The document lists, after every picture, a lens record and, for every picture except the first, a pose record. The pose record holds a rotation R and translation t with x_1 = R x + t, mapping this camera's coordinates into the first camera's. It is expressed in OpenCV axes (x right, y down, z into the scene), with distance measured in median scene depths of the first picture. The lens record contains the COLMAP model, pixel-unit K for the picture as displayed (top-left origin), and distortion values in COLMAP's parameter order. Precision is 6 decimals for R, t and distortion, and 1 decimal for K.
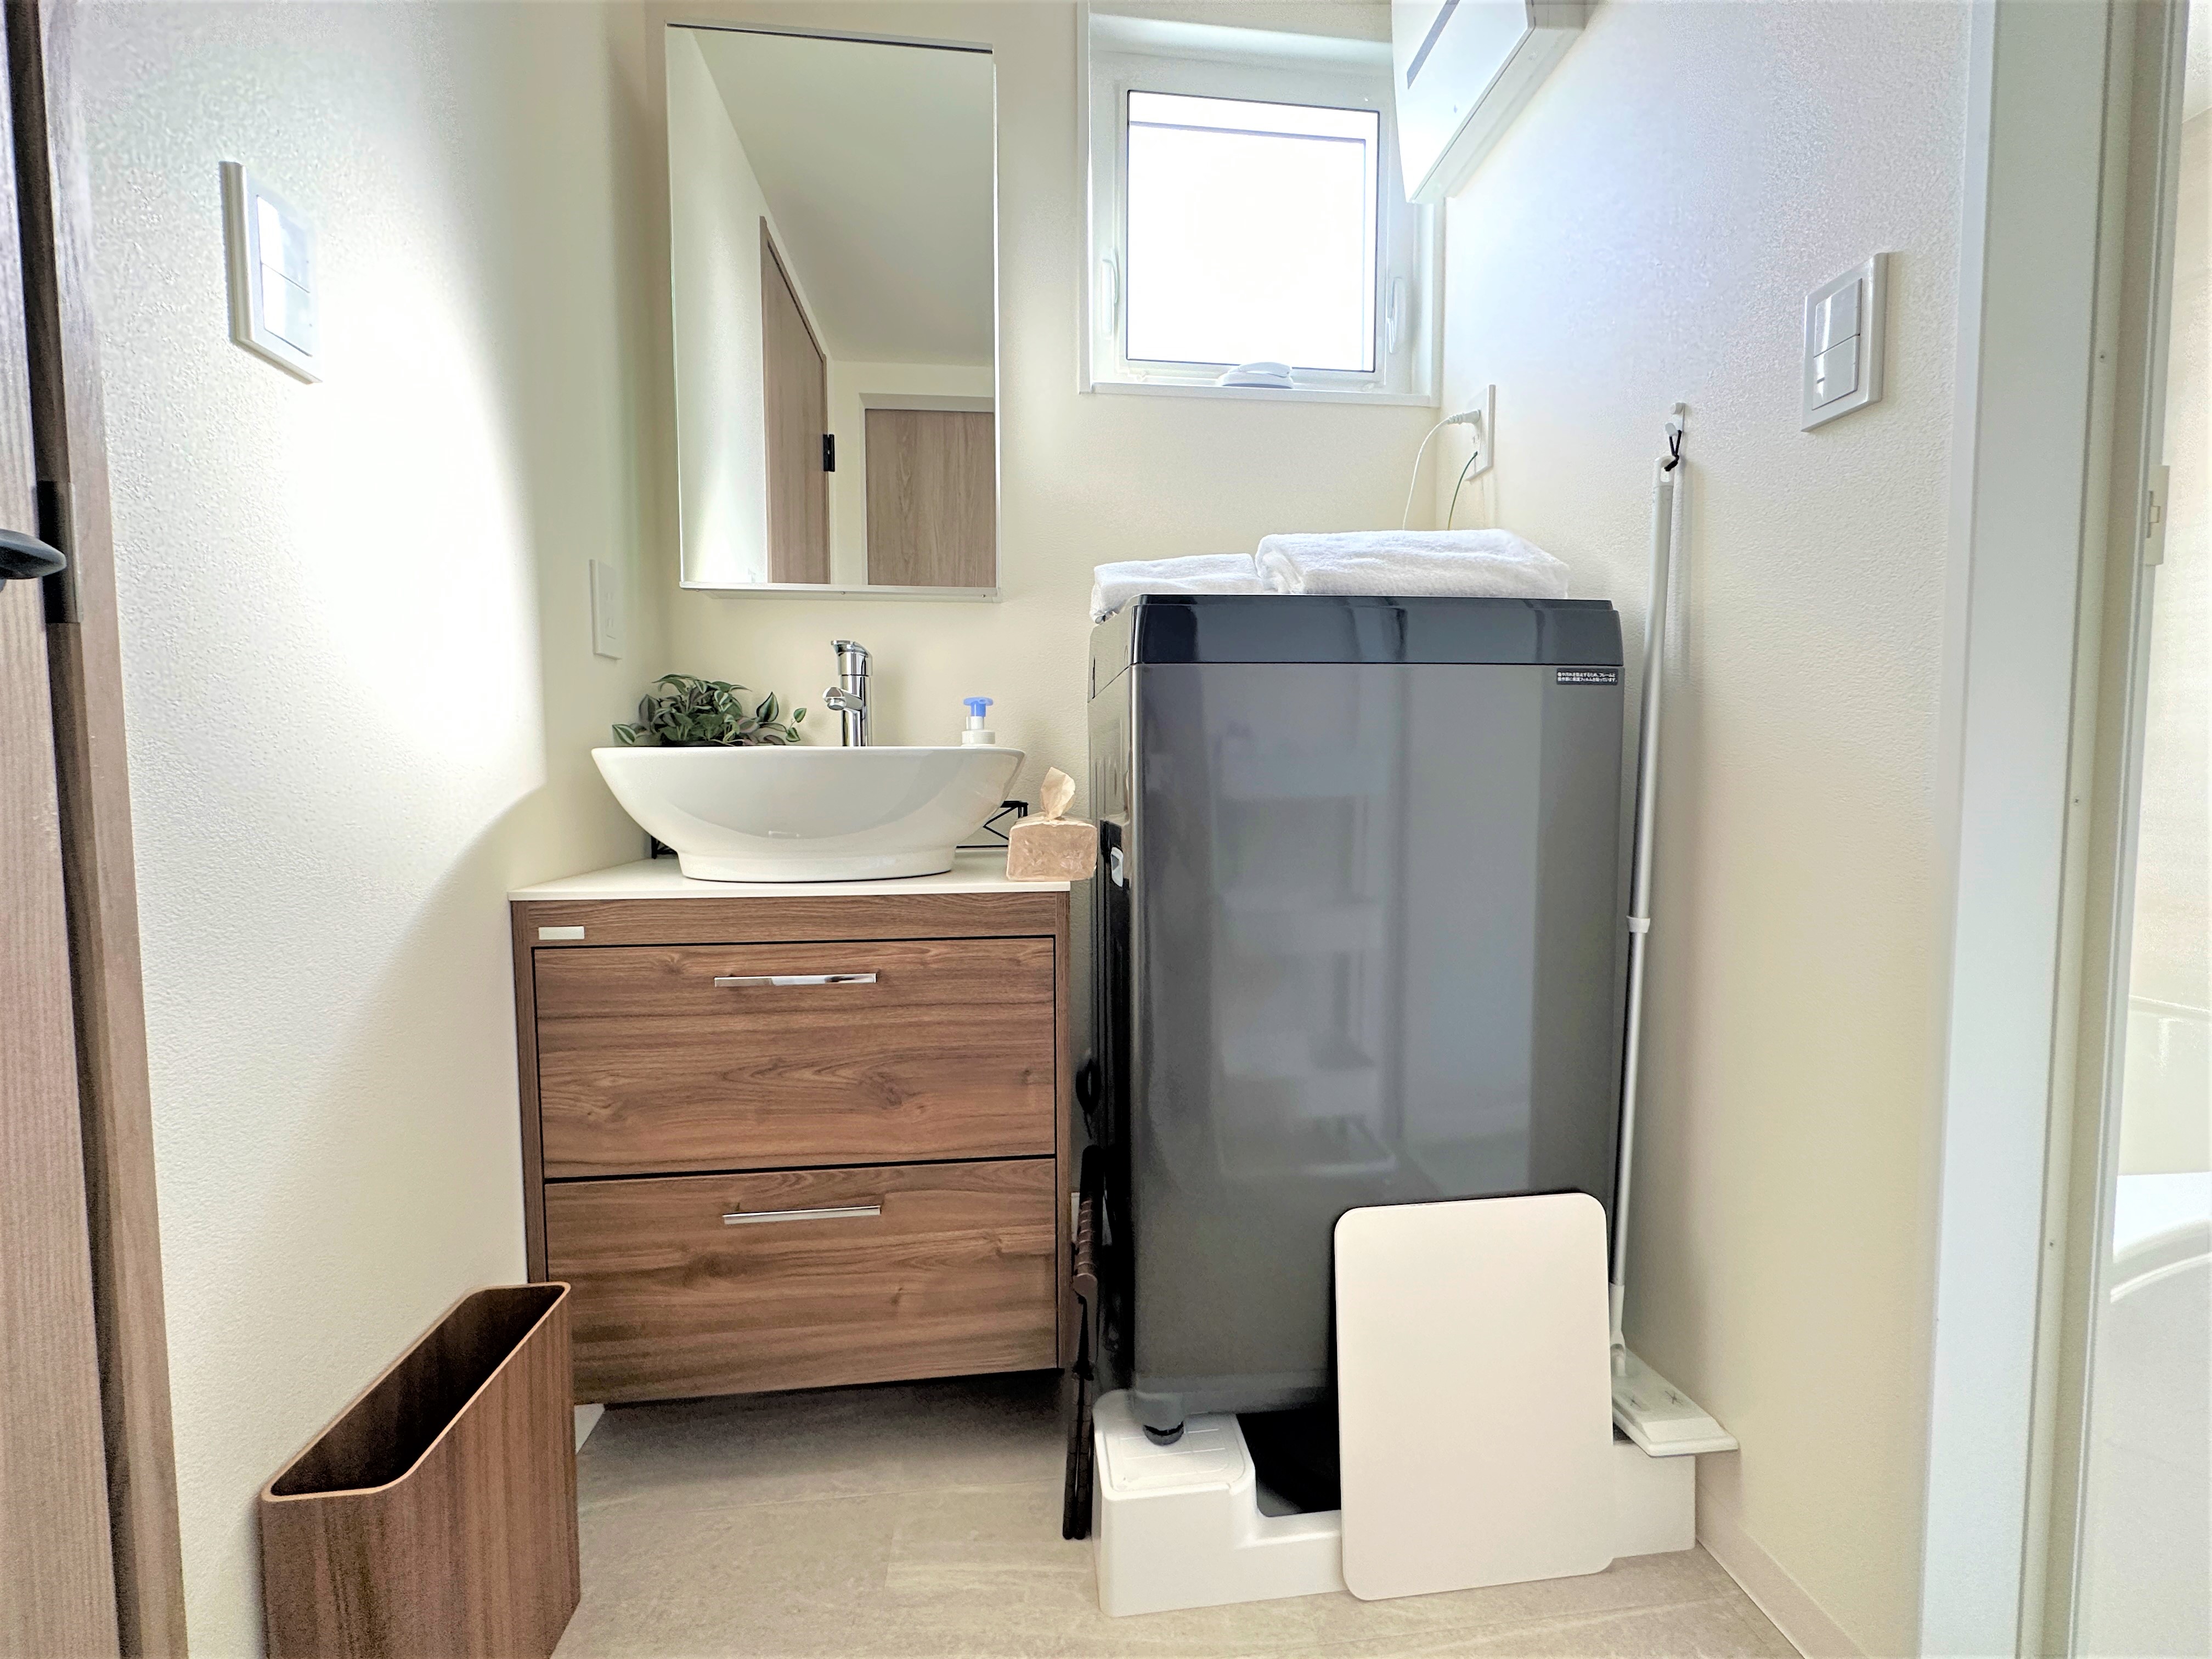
lens RADIAL K [[886.4, 0, 1105.7], [0, 886.4, 799.9], [0, 0, 1]] dist [-0.022906, -0.000108]
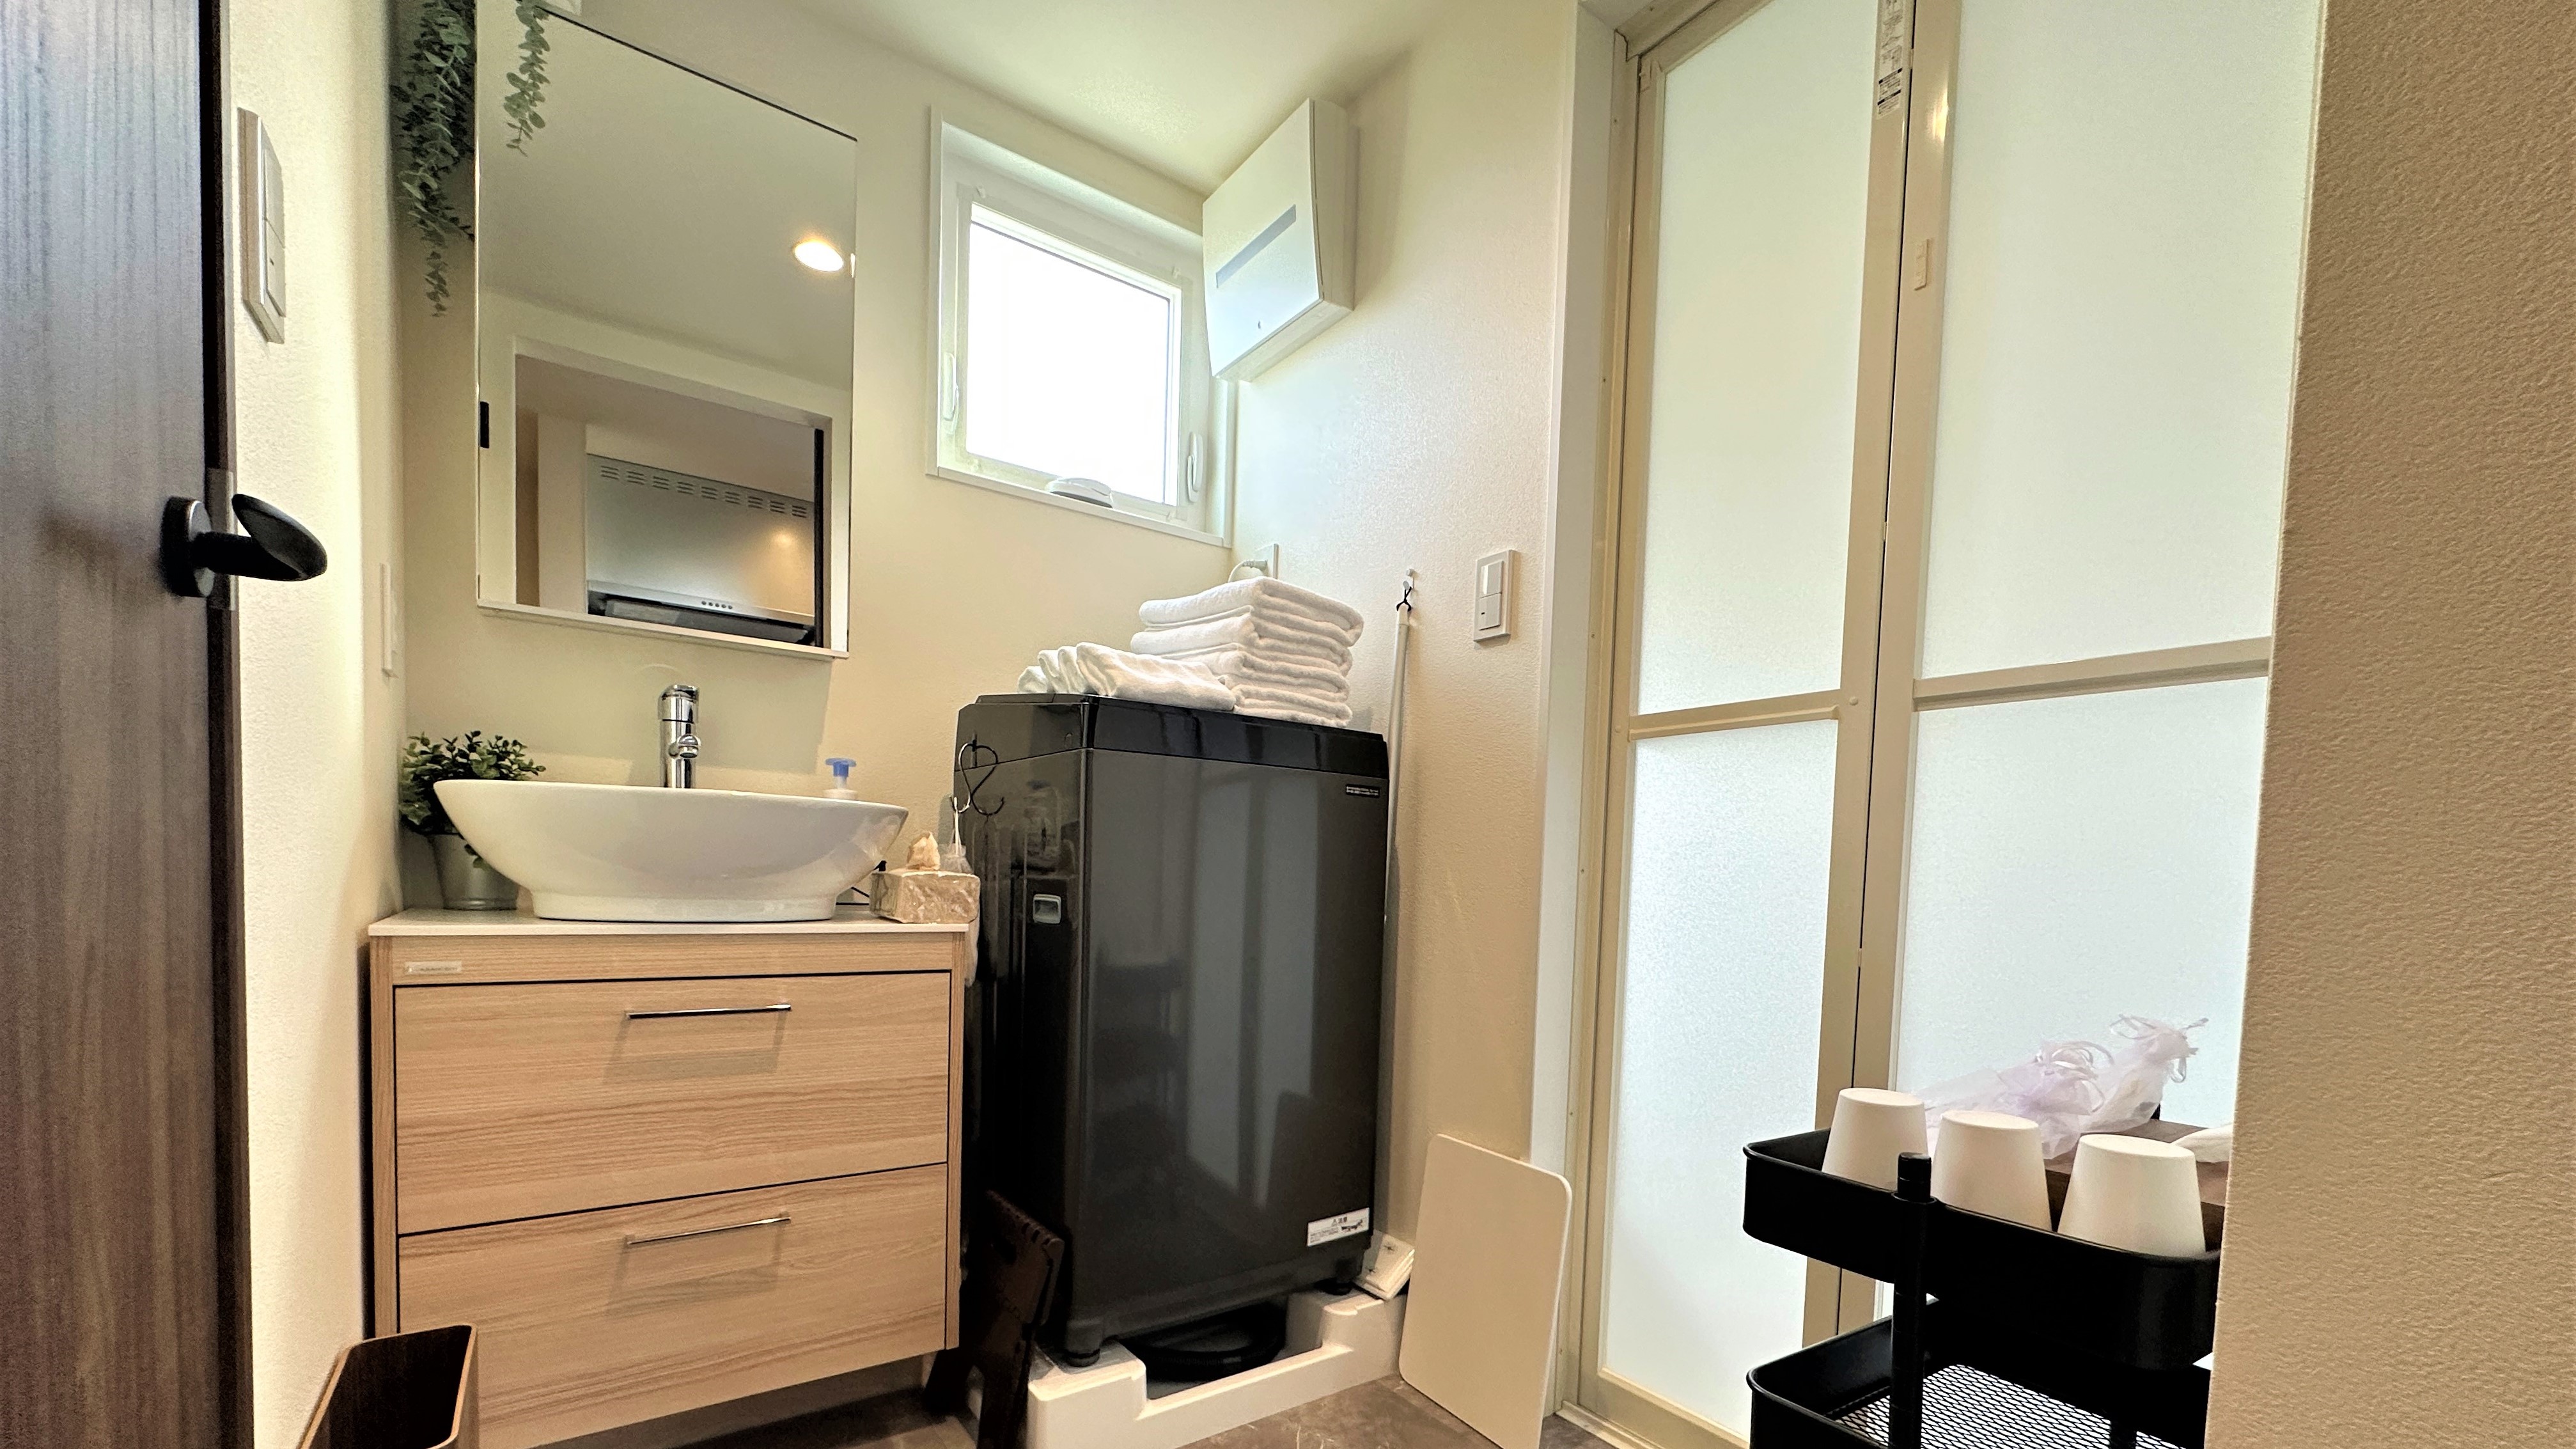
lens RADIAL K [[1058.0, 0, 1340.5], [0, 1058.0, 703.4], [0, 0, 1]] dist [-0.011890, 0.000112]
pose [[0.857324, 0.107968, 0.503327, -0.222092], [-0.009941, 0.981048, -0.193510, 0.045137], [-0.514681, 0.160897, 0.842149, -0.291309]]
